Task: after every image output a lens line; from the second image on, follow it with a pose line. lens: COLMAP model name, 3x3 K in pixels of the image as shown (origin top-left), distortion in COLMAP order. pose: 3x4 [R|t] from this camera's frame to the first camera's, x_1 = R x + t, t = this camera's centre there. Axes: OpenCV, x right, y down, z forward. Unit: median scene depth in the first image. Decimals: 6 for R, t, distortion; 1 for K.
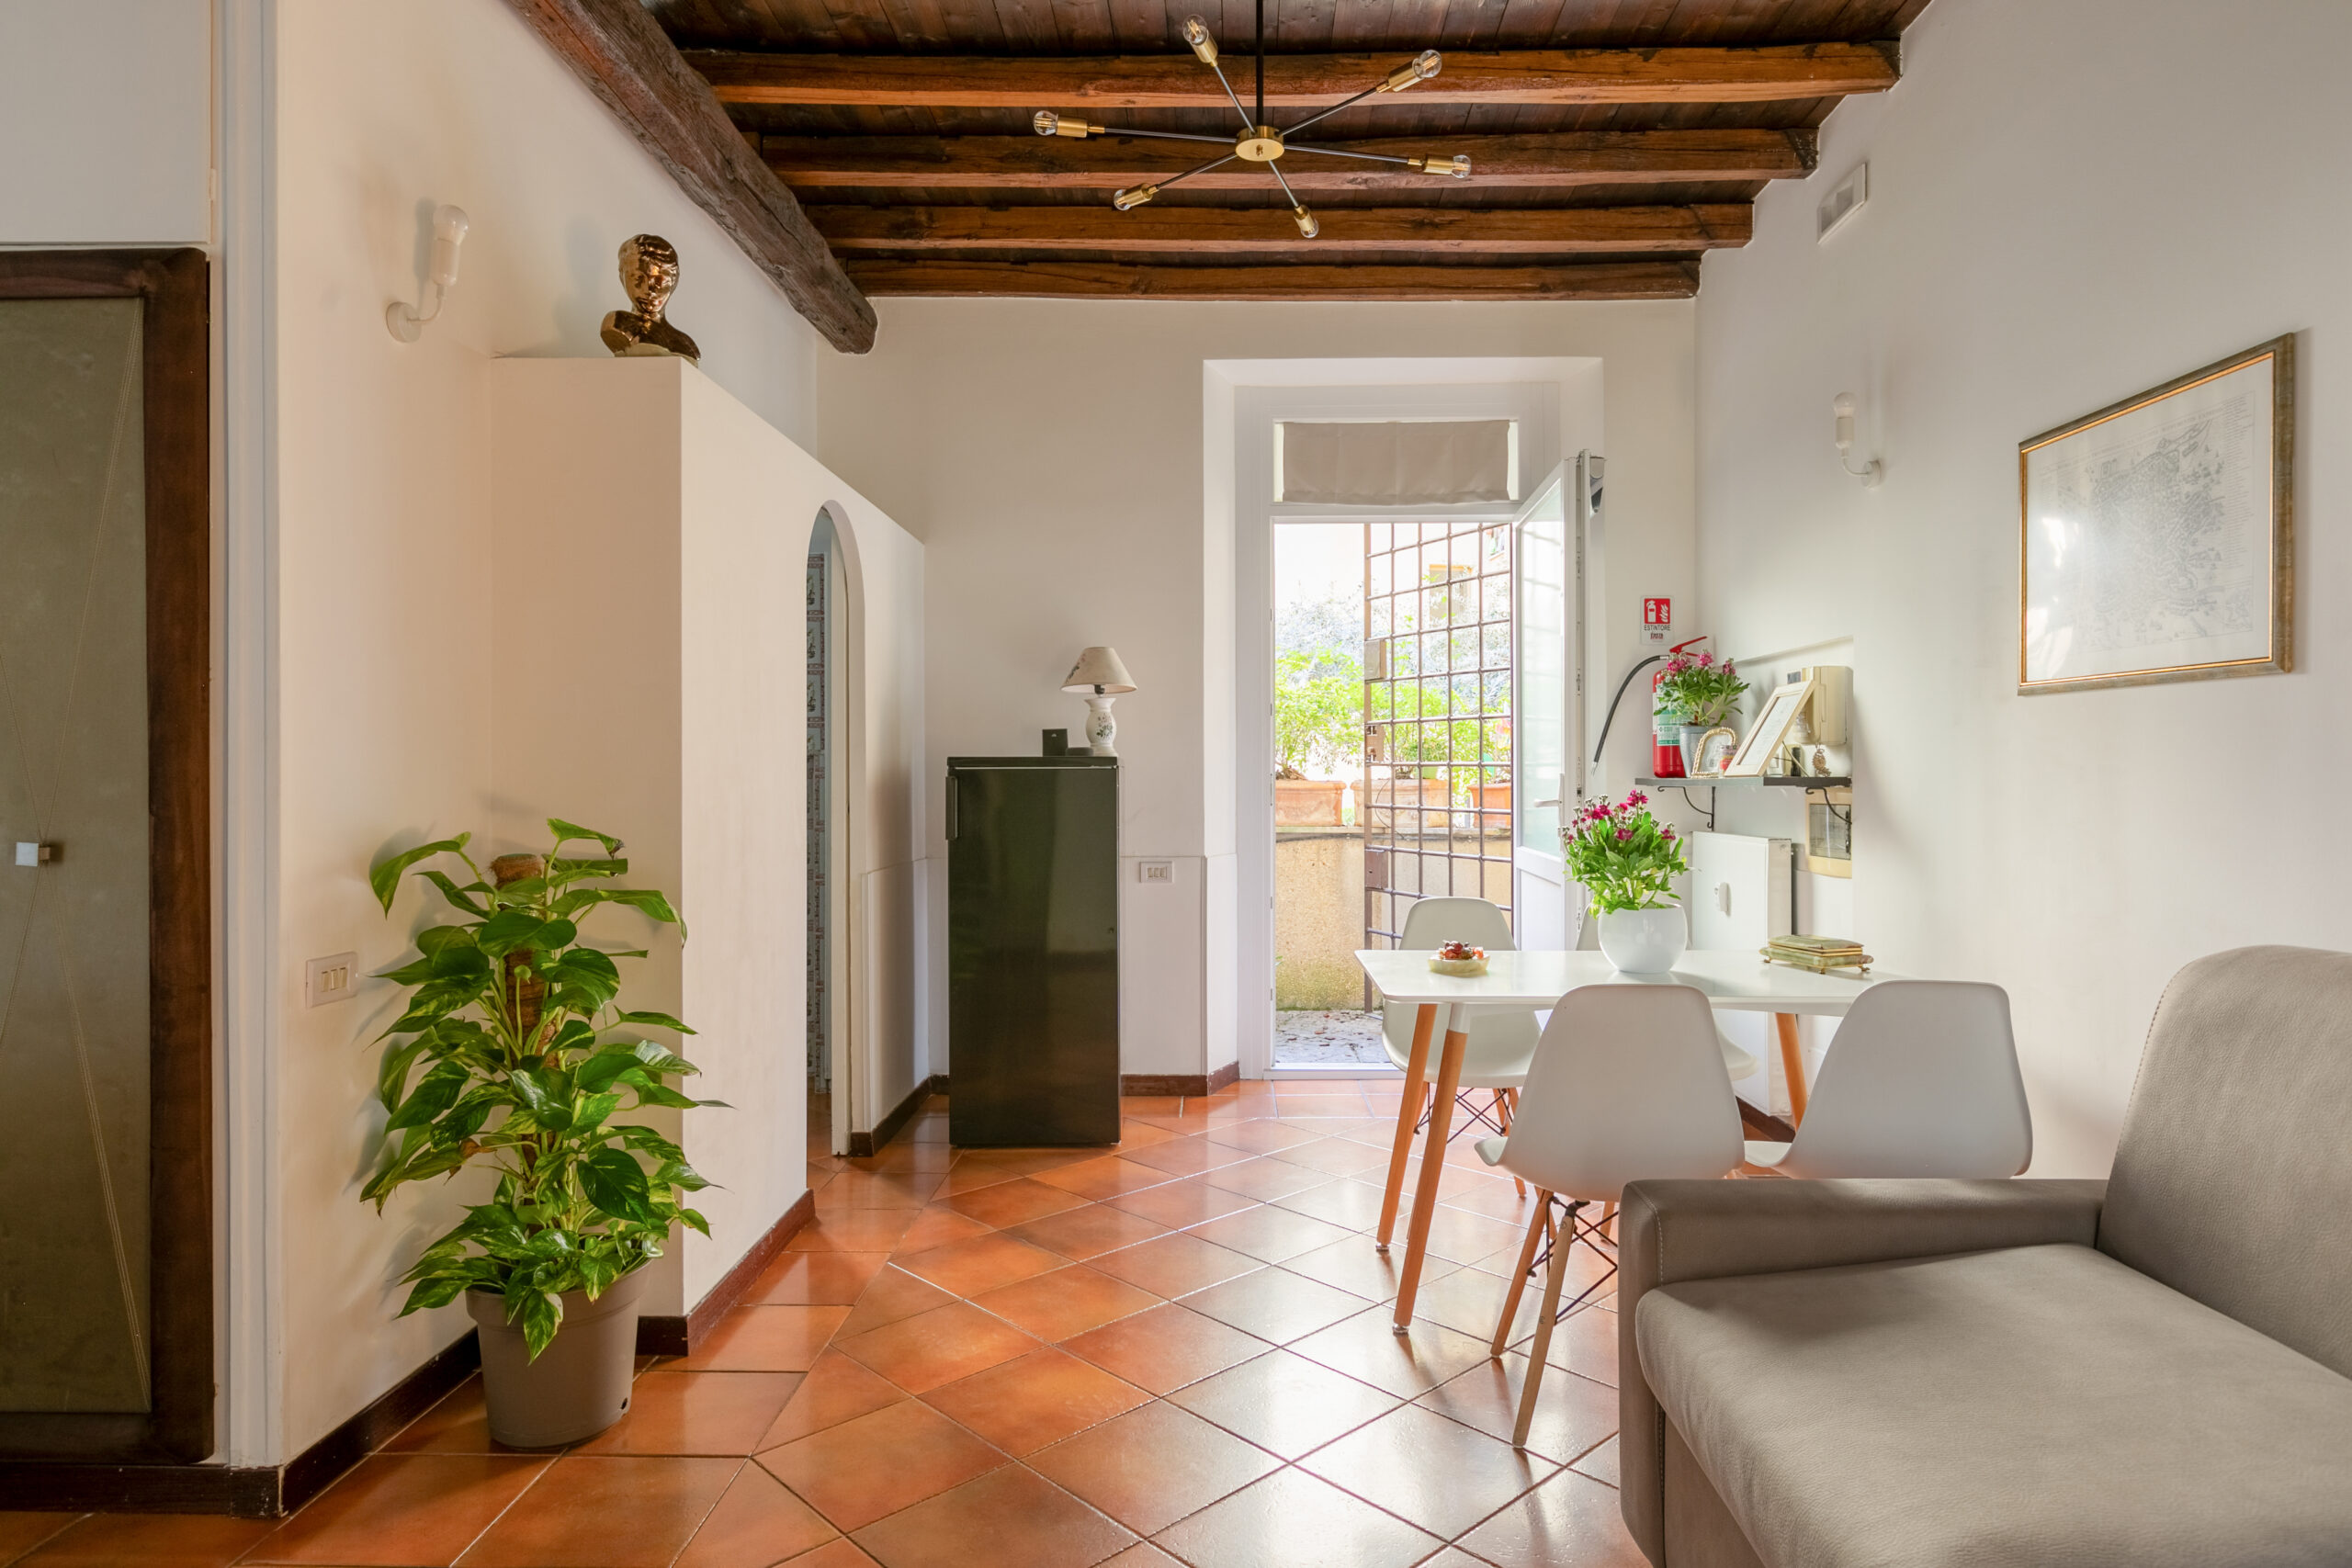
lens RADIAL K [[1343.5, 0, 1187.2], [0, 1343.5, 771.1], [0, 0, 1]] dist [-0.002569, -0.000200]
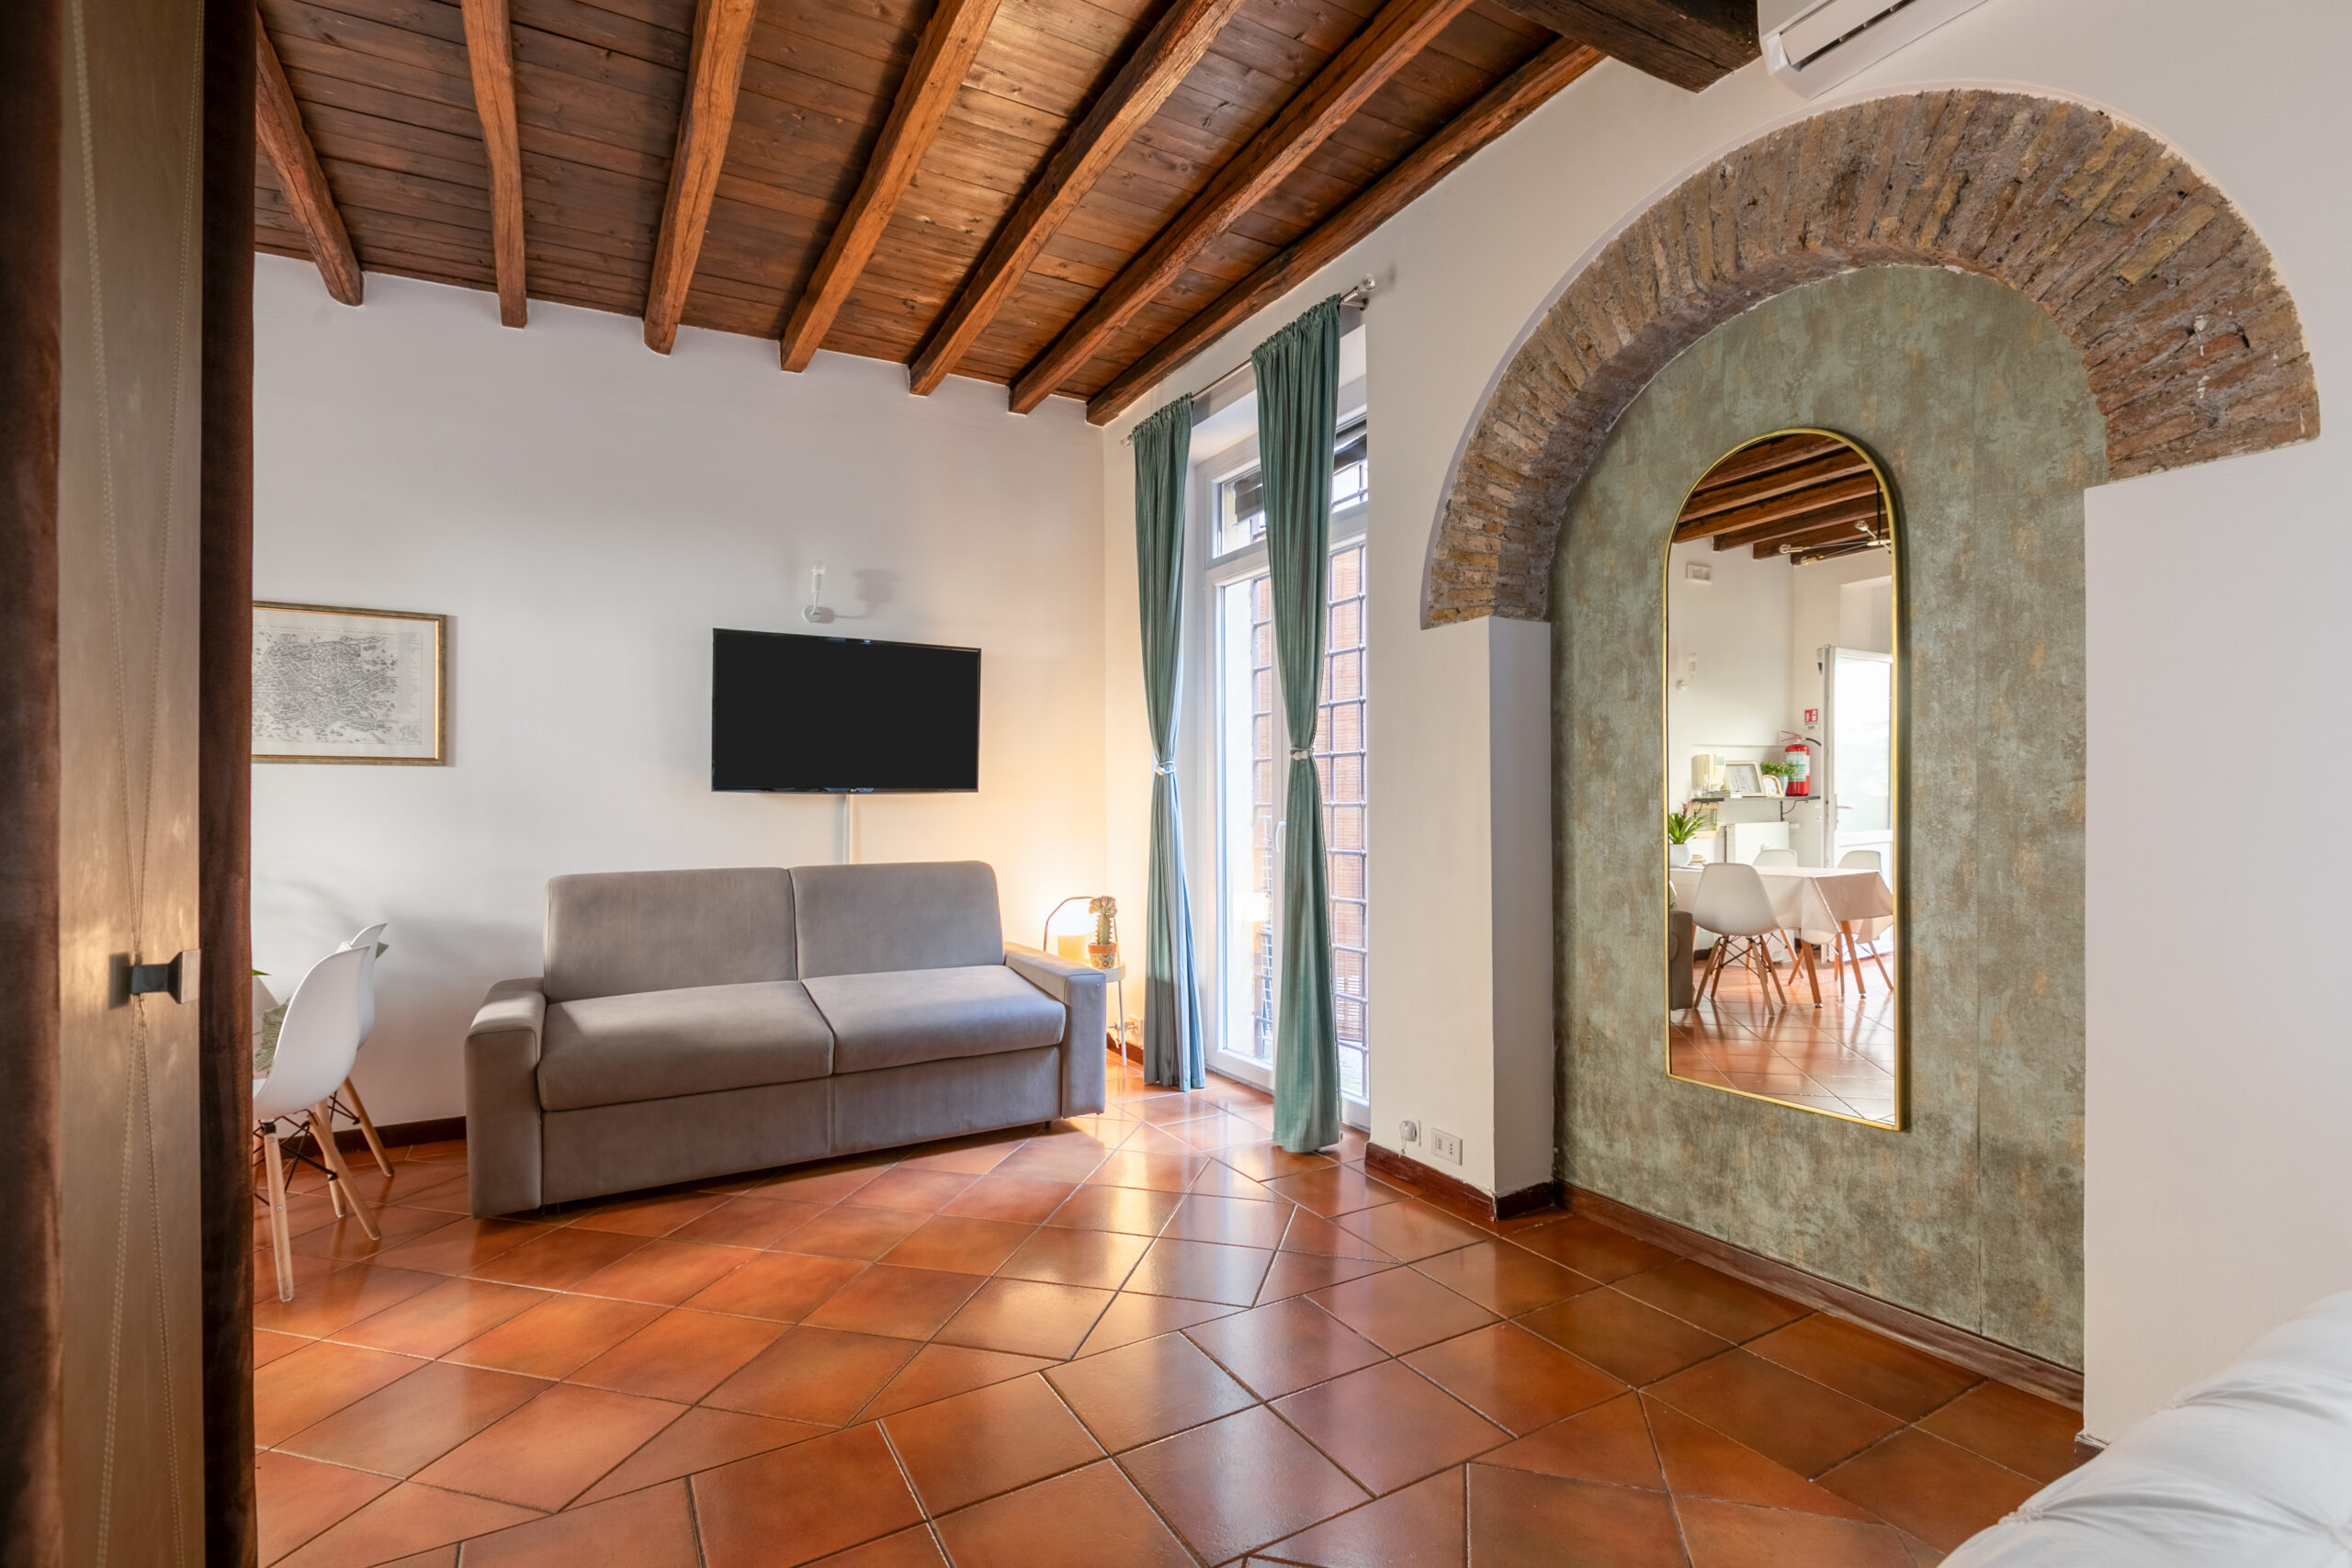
lens RADIAL K [[1064.1, 0, 1172.7], [0, 1064.1, 801.9], [0, 0, 1]] dist [0.000187, -0.000859]
pose [[-0.524475, 0.009720, 0.851370, -0.803549], [0.006853, 0.999951, -0.007194, 0.004560], [-0.851398, 0.002061, -0.524516, 0.542745]]
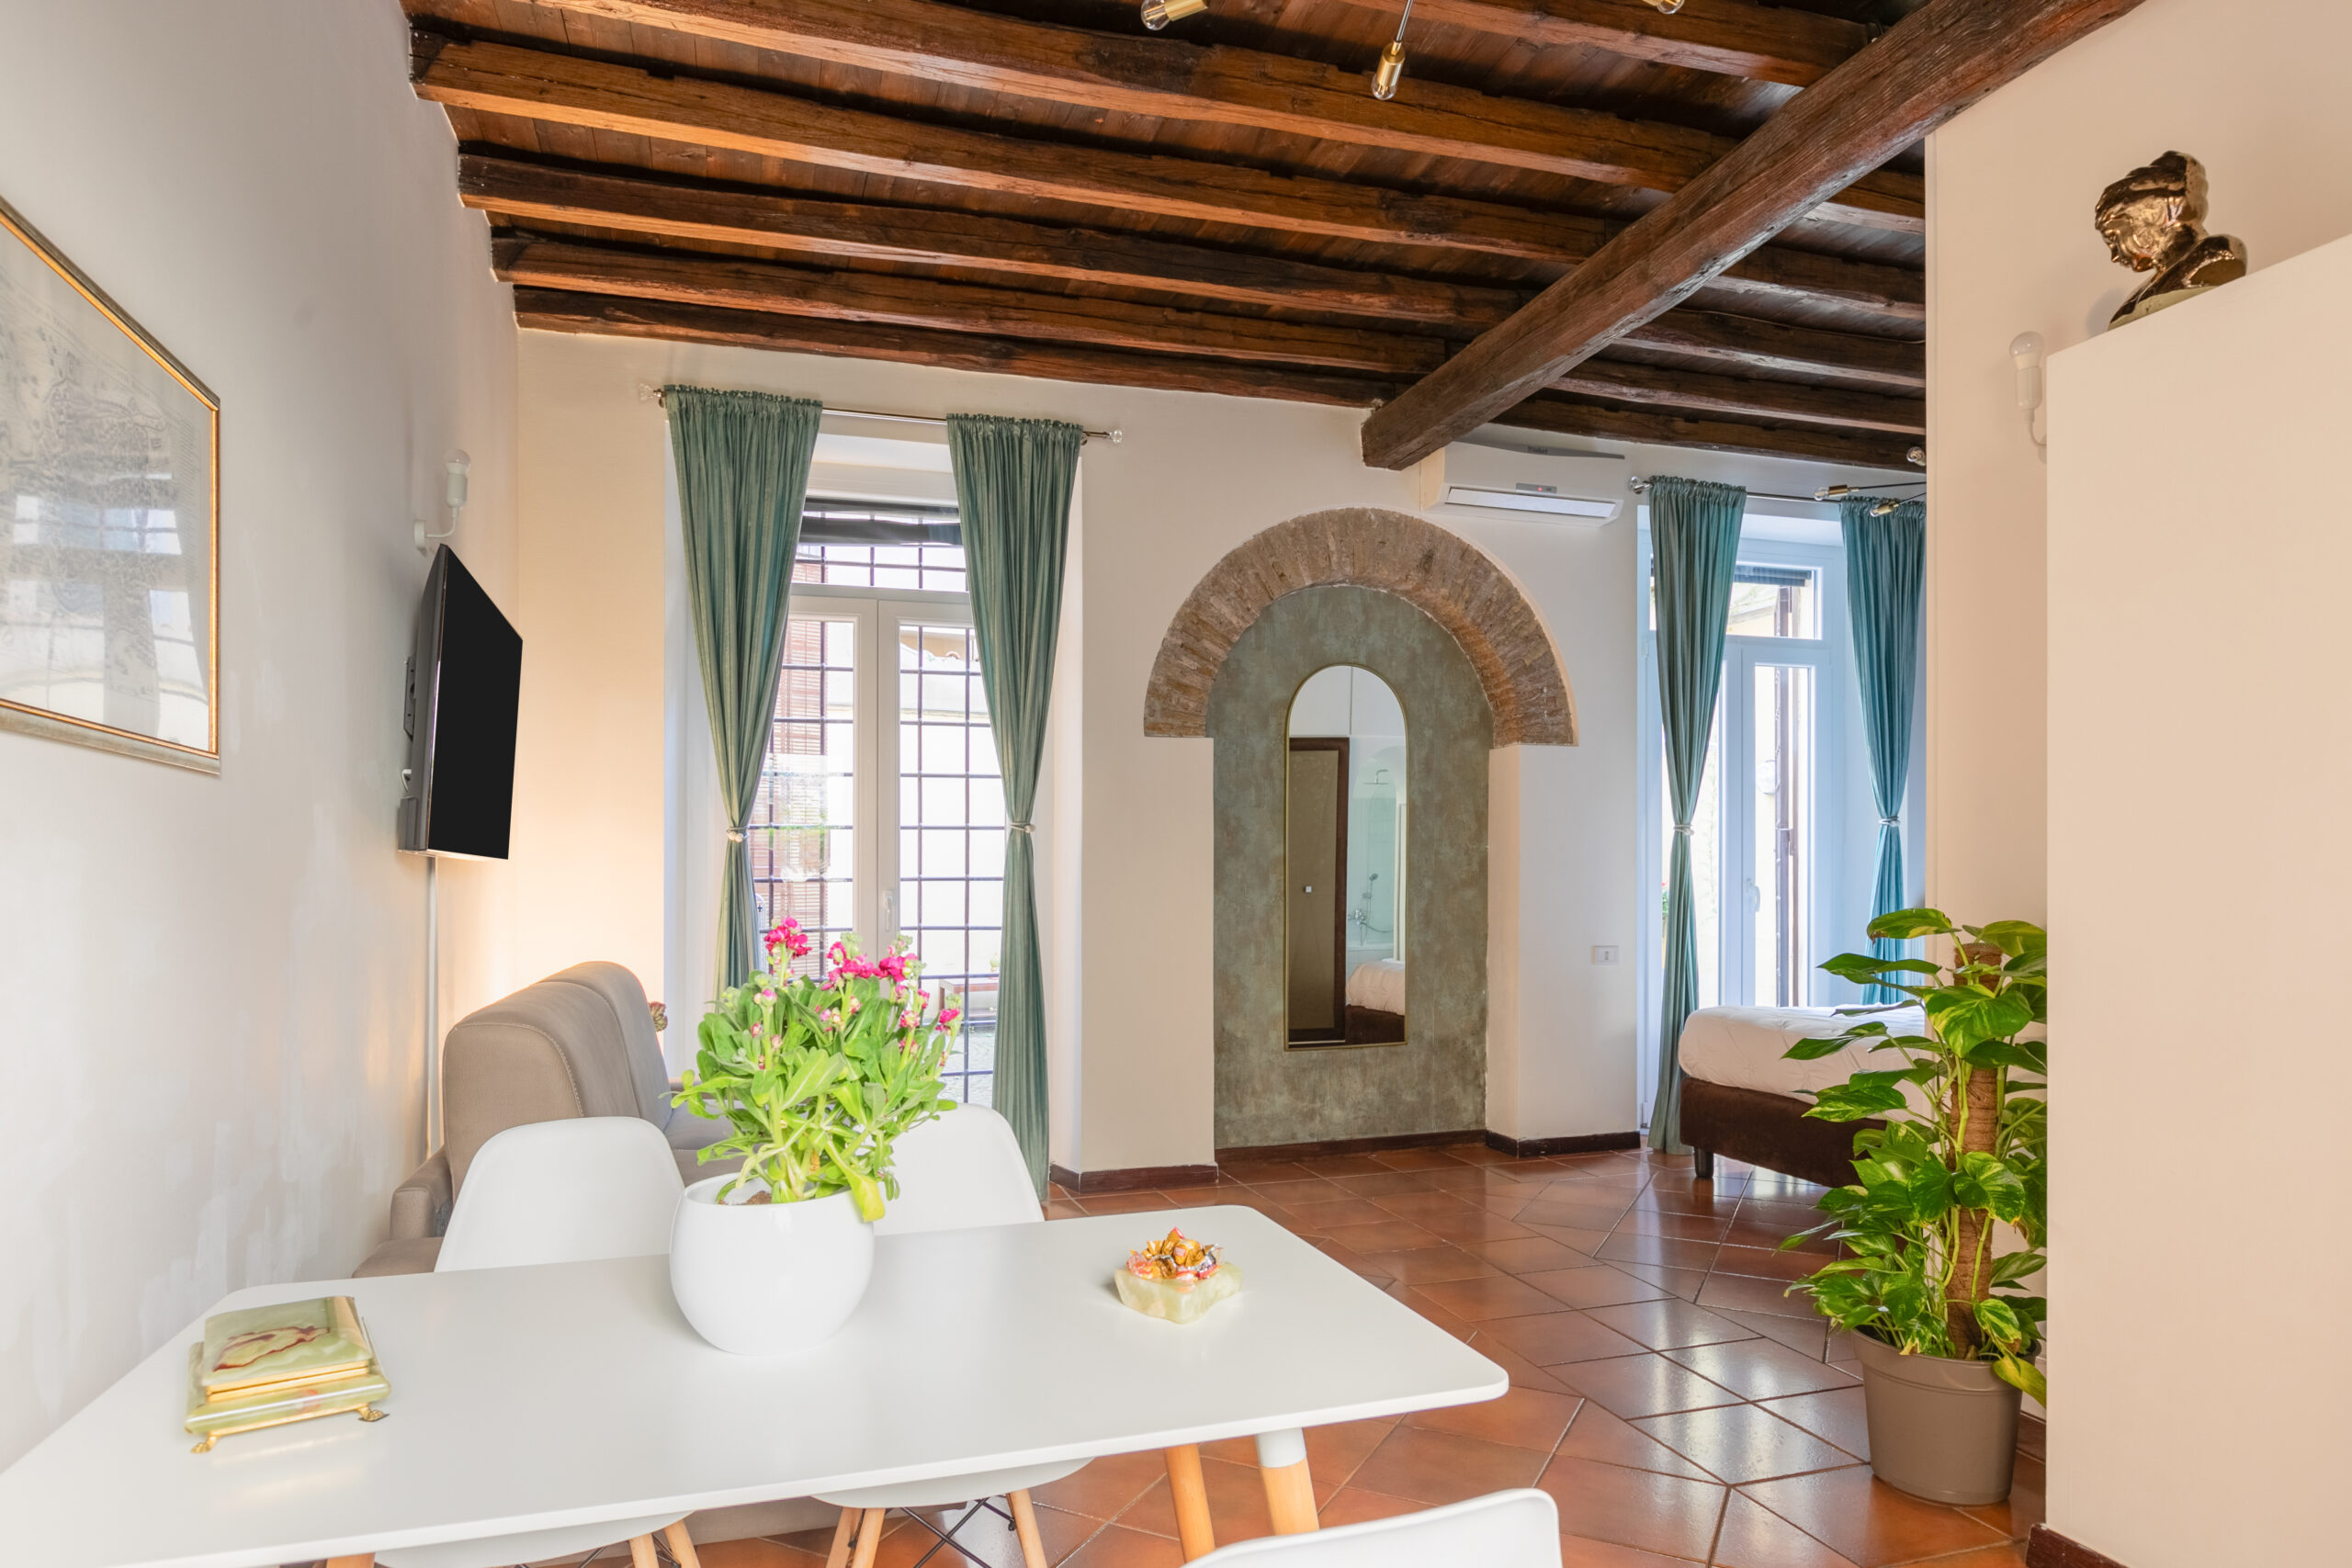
lens RADIAL K [[1343.1, 0, 1180.1], [0, 1343.1, 867.7], [0, 0, 1]] dist [-0.003250, -0.000448]
pose [[-0.937941, 0.009316, -0.346669, 0.318552], [0.009221, 0.999956, 0.001924, -0.011355], [0.346672, -0.001392, -0.937985, 1.227969]]
